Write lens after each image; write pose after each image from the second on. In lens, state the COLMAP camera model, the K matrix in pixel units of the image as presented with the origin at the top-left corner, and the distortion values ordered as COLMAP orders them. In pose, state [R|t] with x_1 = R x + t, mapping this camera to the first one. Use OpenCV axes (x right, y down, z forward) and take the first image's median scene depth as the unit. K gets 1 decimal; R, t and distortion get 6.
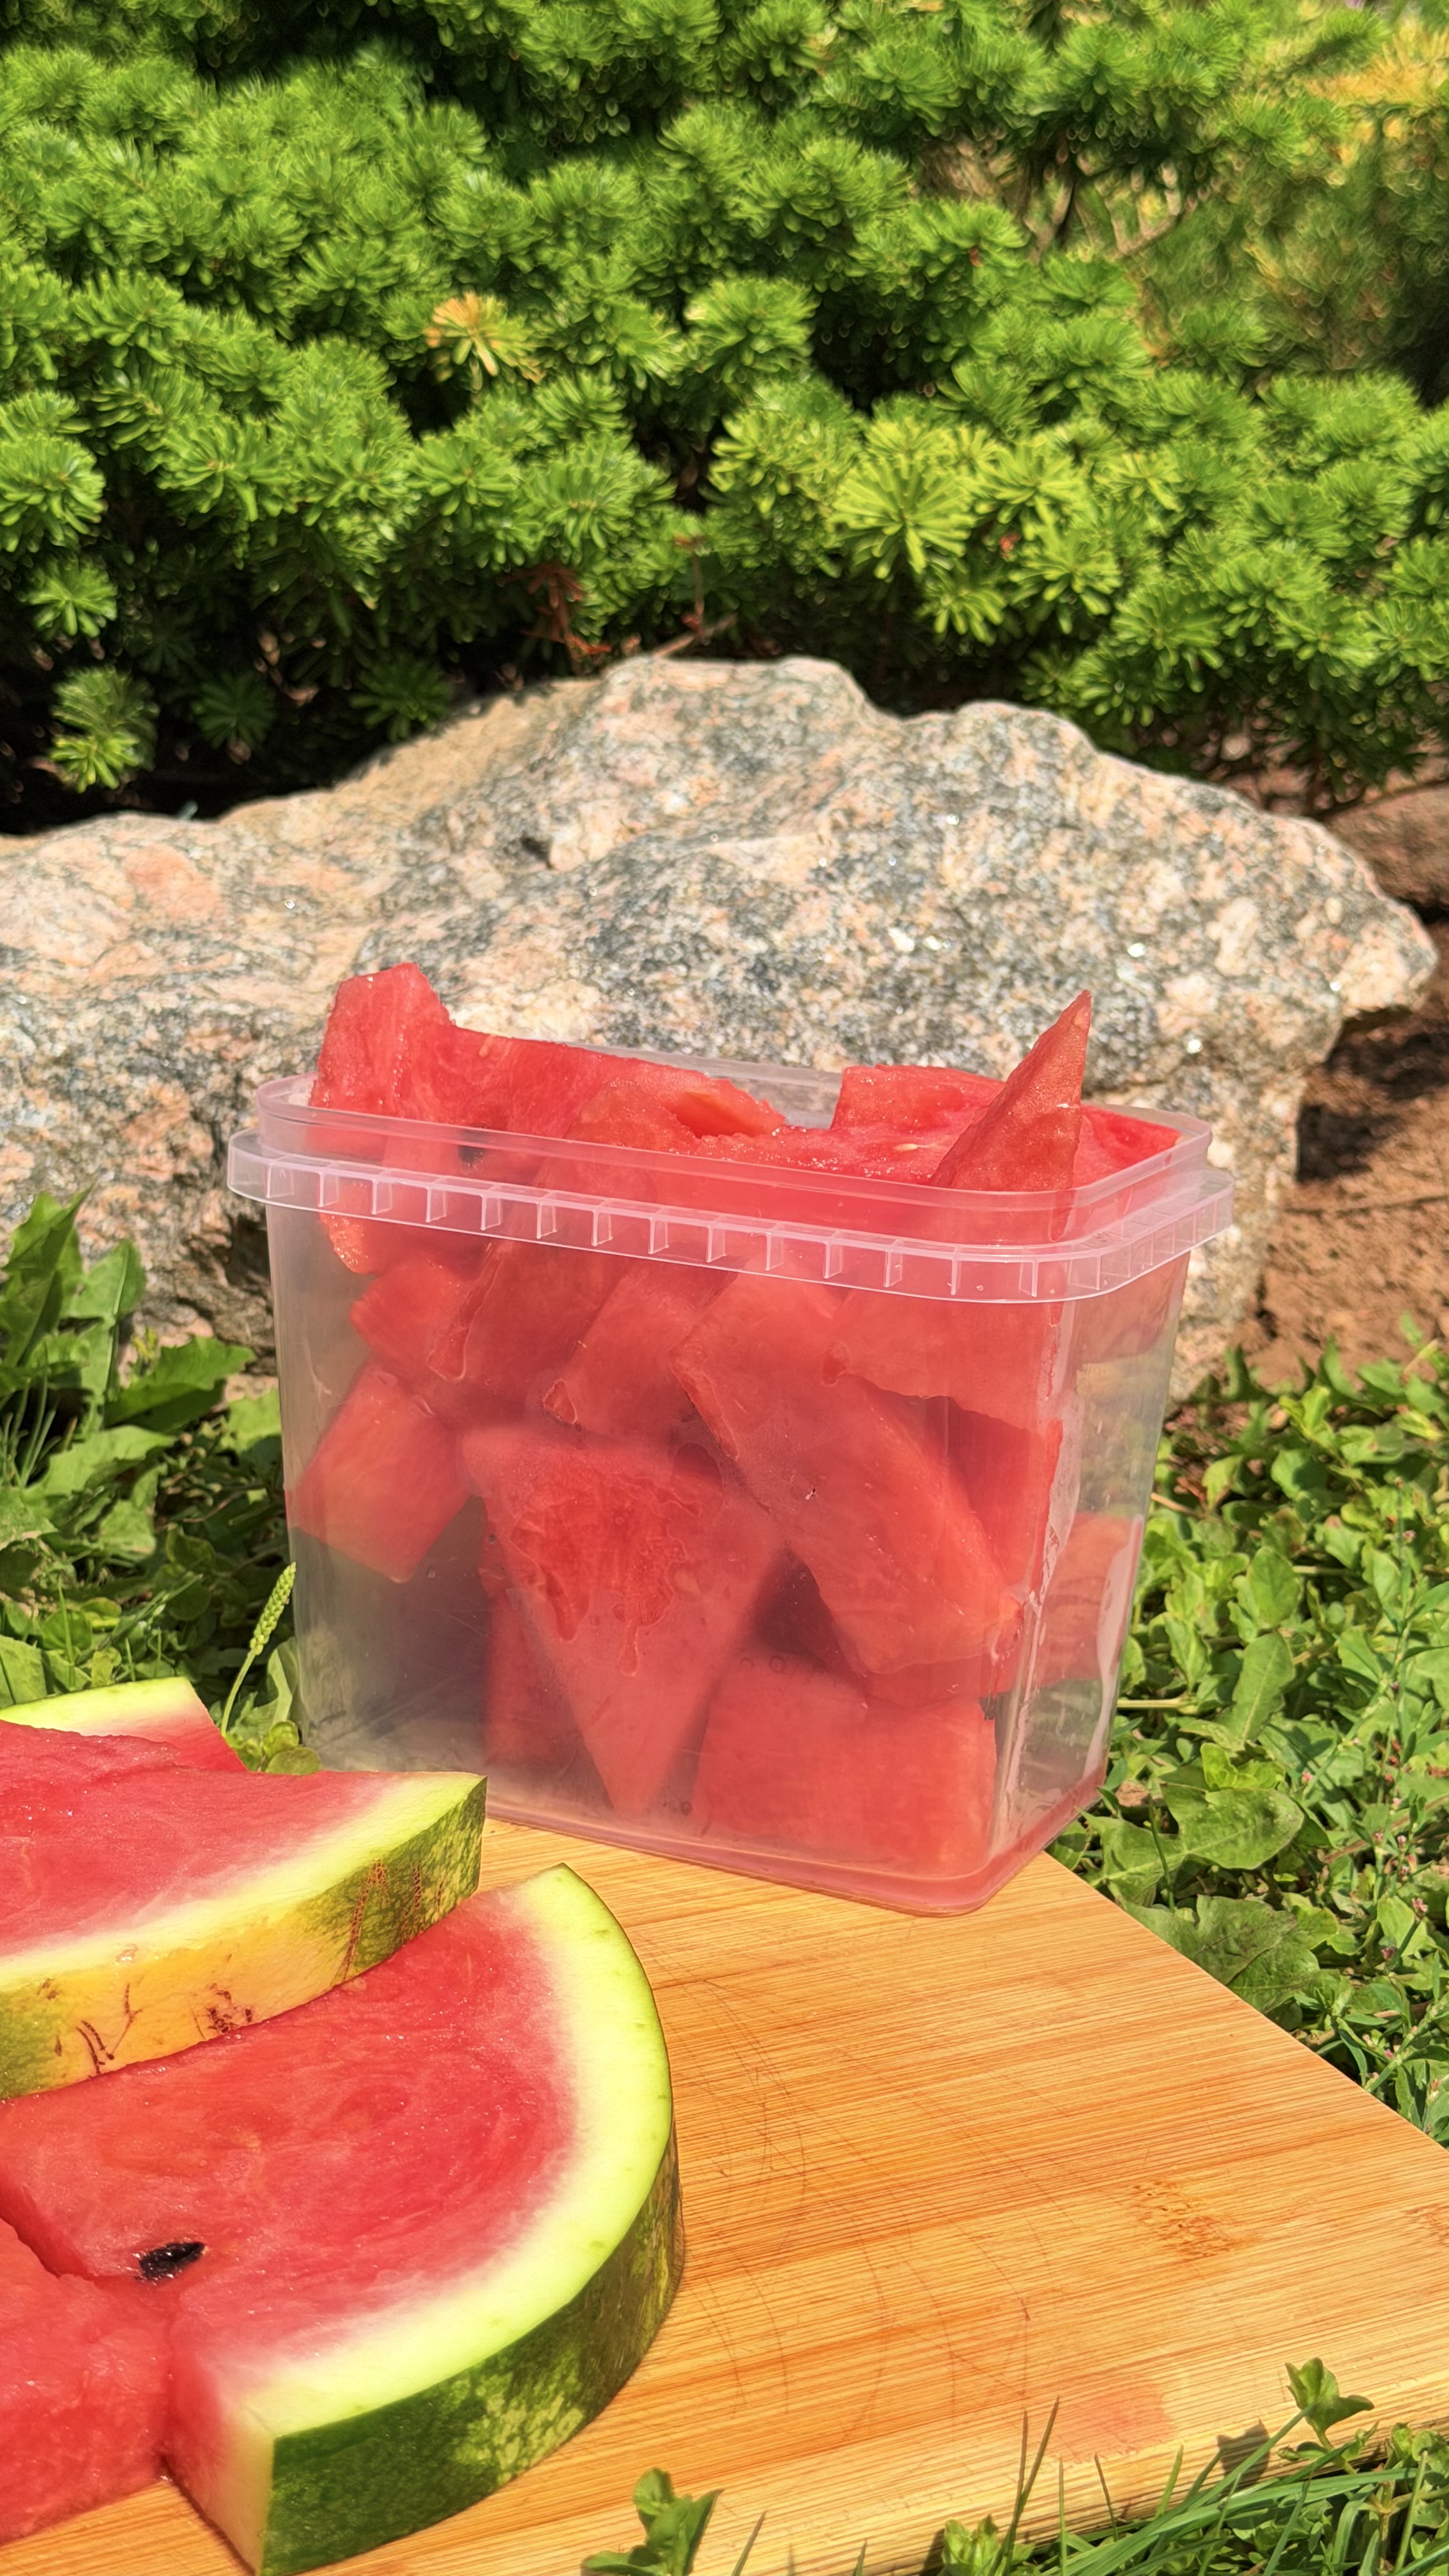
lens RADIAL K [[3738.4, 0, 691.9], [0, 3738.4, 1286.1], [0, 0, 1]] dist [0.121867, 0.071104]
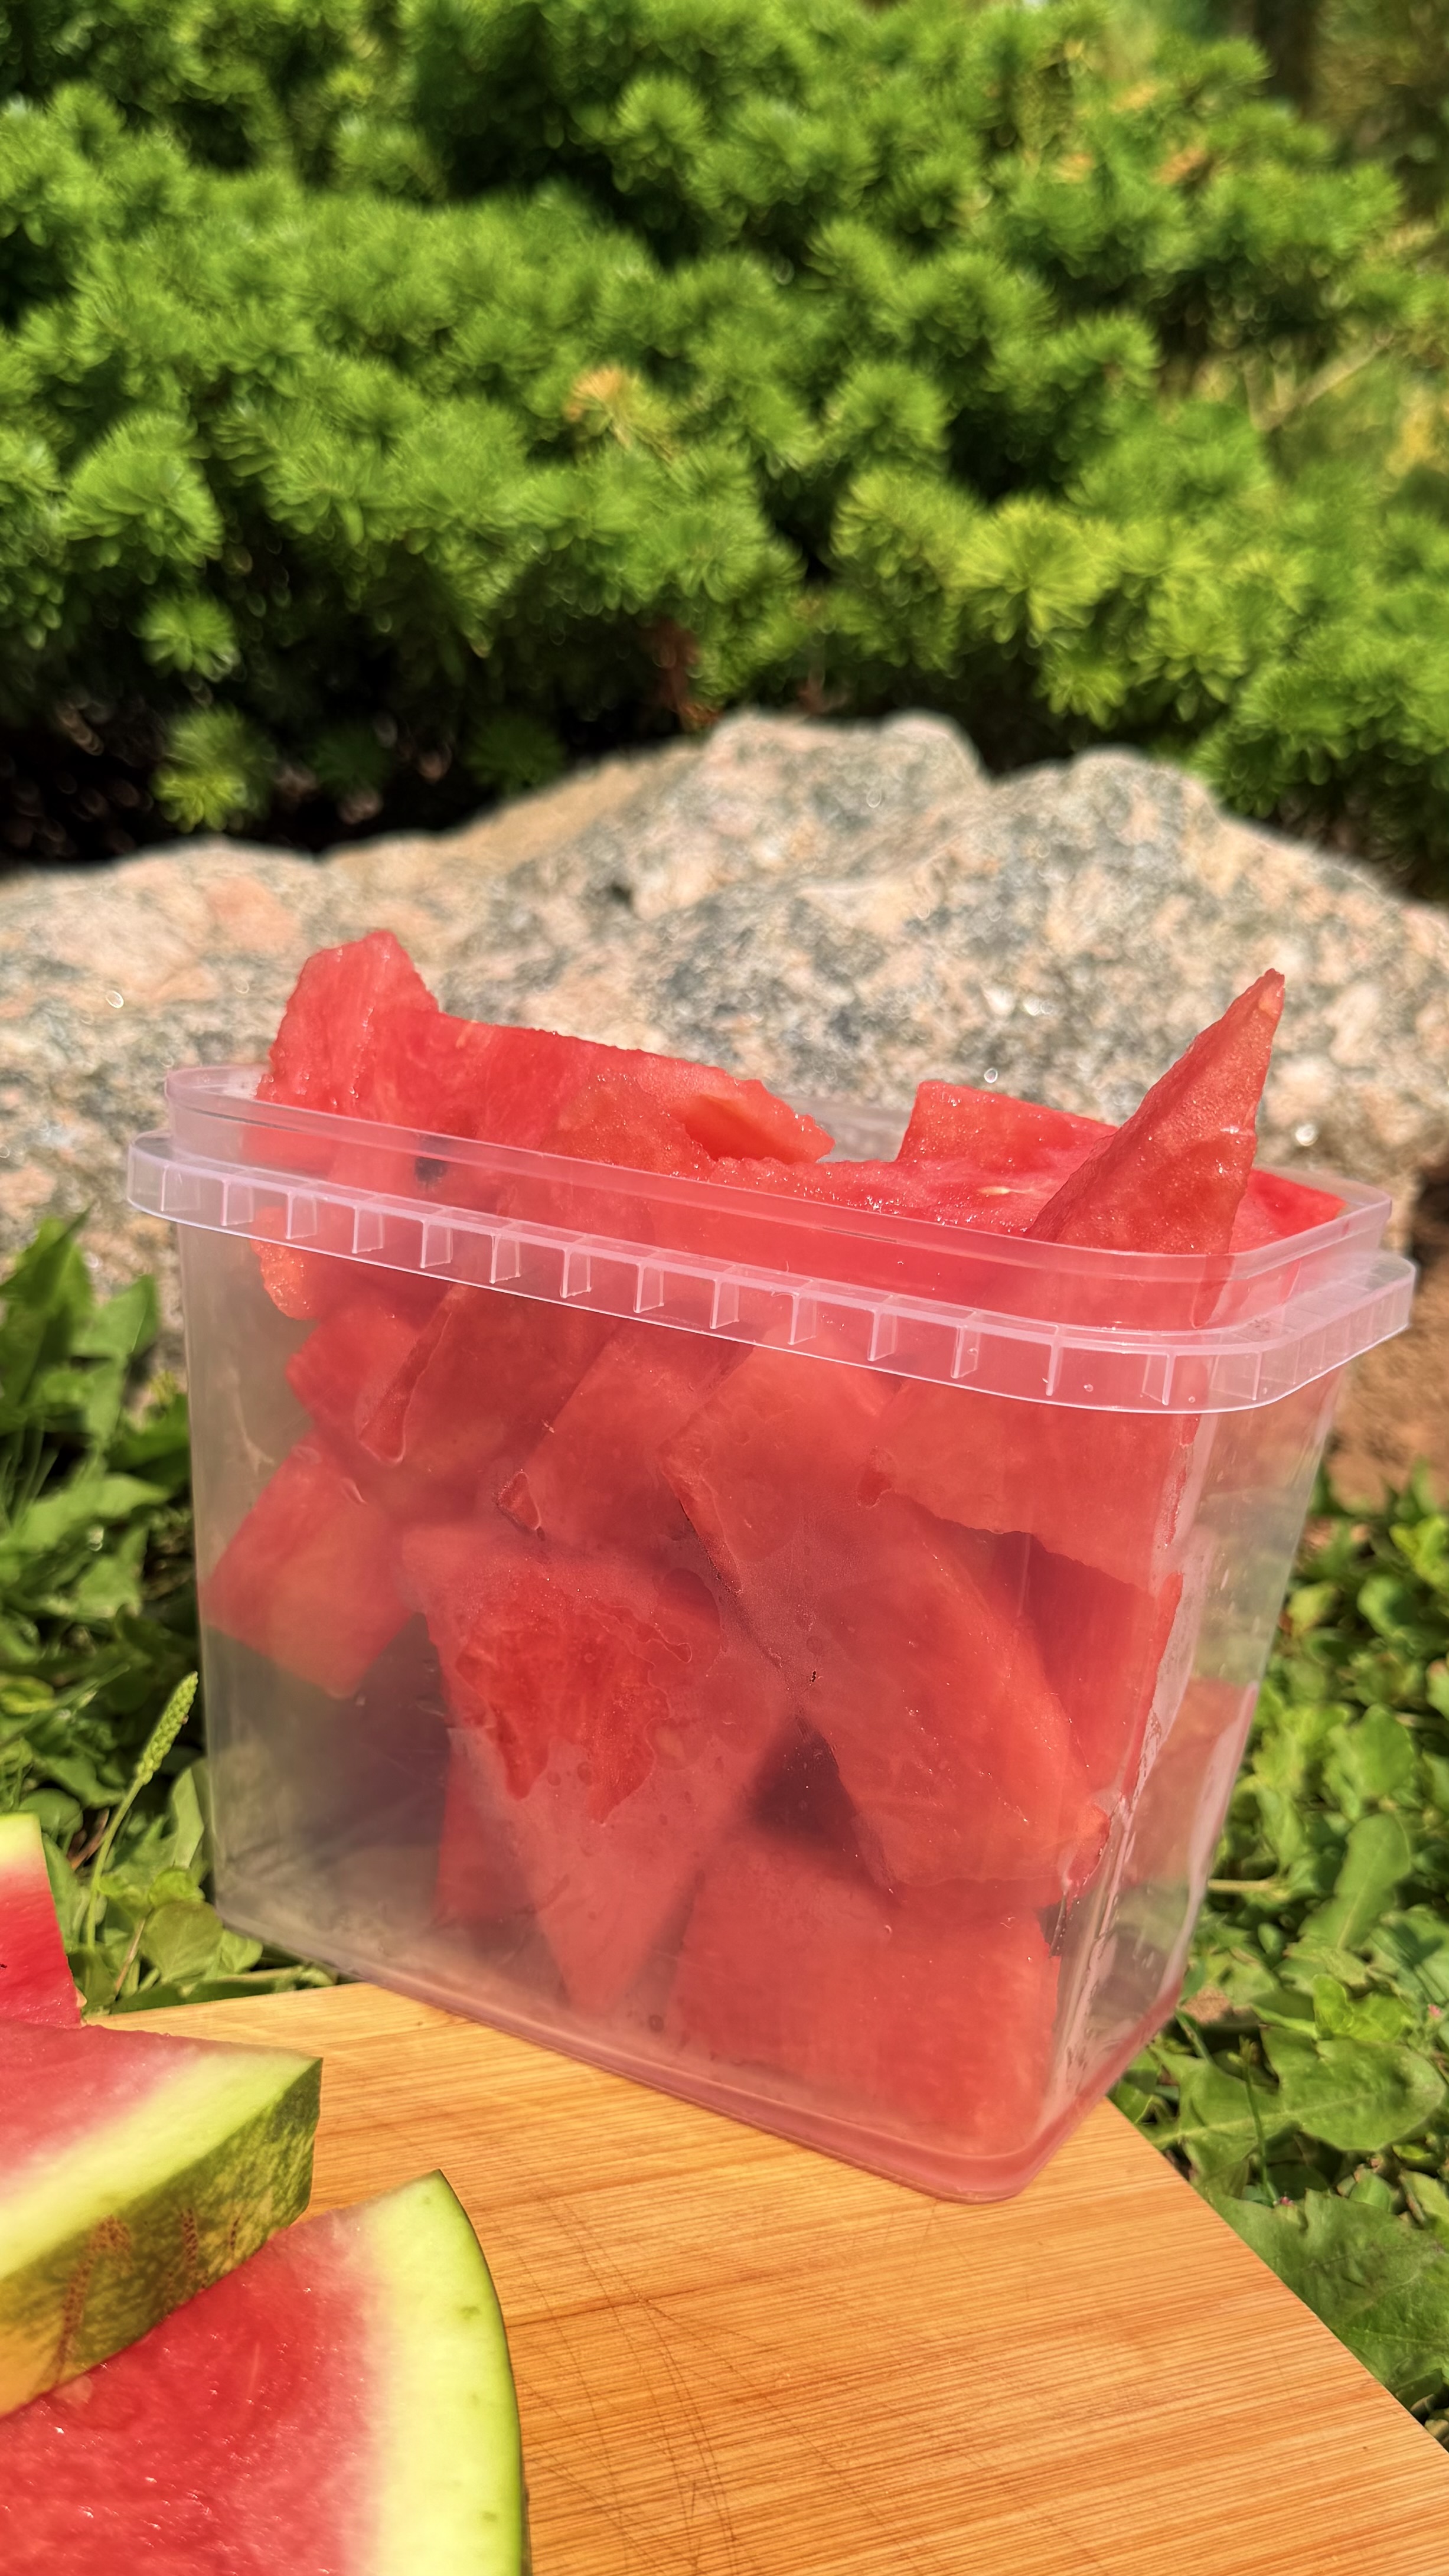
lens RADIAL K [[2831.8, 0, 717.1], [0, 2831.8, 1532.8], [0, 0, 1]] dist [0.168069, -0.501060]
pose [[0.997557, 0.063854, -0.028346, 0.015378], [-0.062027, 0.996196, 0.061213, -0.000433], [0.032147, -0.059305, 0.997722, 0.292675]]
